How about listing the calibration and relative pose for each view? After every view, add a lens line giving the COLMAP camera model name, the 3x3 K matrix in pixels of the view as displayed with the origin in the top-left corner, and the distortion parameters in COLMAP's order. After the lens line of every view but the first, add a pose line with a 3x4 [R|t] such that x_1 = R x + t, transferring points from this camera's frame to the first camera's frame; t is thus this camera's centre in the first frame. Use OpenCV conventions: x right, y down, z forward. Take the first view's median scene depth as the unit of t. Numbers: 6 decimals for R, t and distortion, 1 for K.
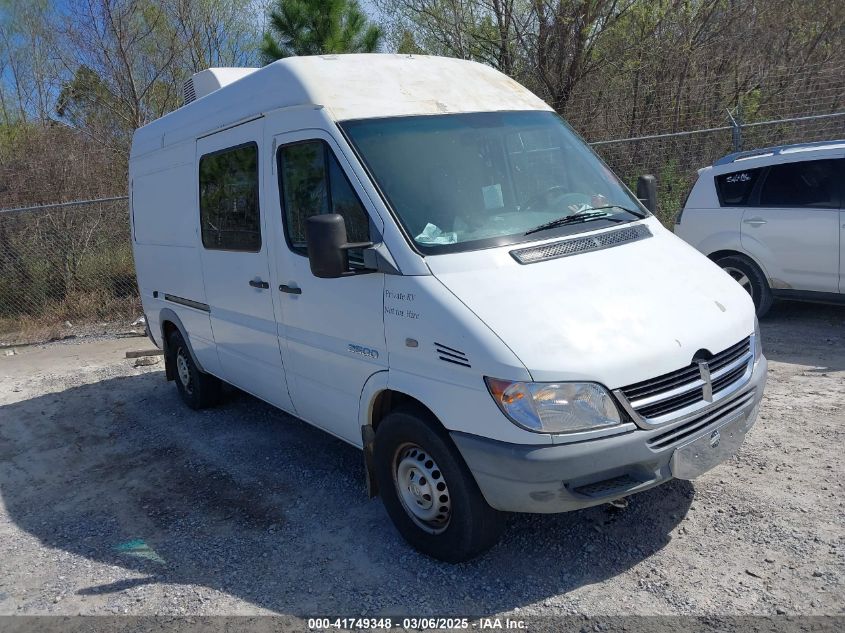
lens RADIAL K [[692.4, 0, 425.4], [0, 692.4, 315.4], [0, 0, 1]] dist [0.084221, -0.024716]
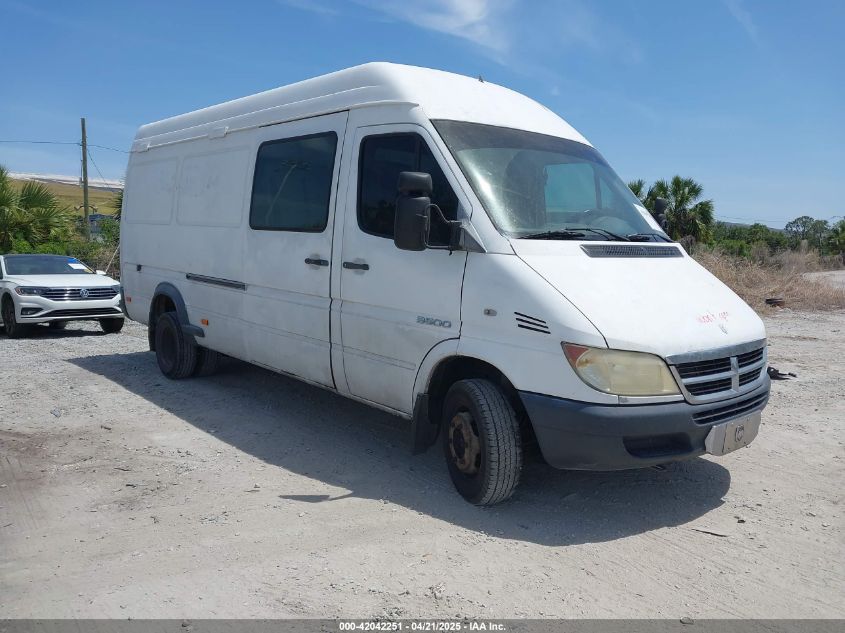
lens RADIAL K [[692.4, 0, 427.1], [0, 692.4, 318.4], [0, 0, 1]] dist [0.084221, -0.024716]
pose [[0.987635, 0.120479, 0.100308, -0.232546], [-0.112999, 0.990591, -0.077204, 0.147652], [-0.108665, 0.064915, 0.991957, -0.114610]]
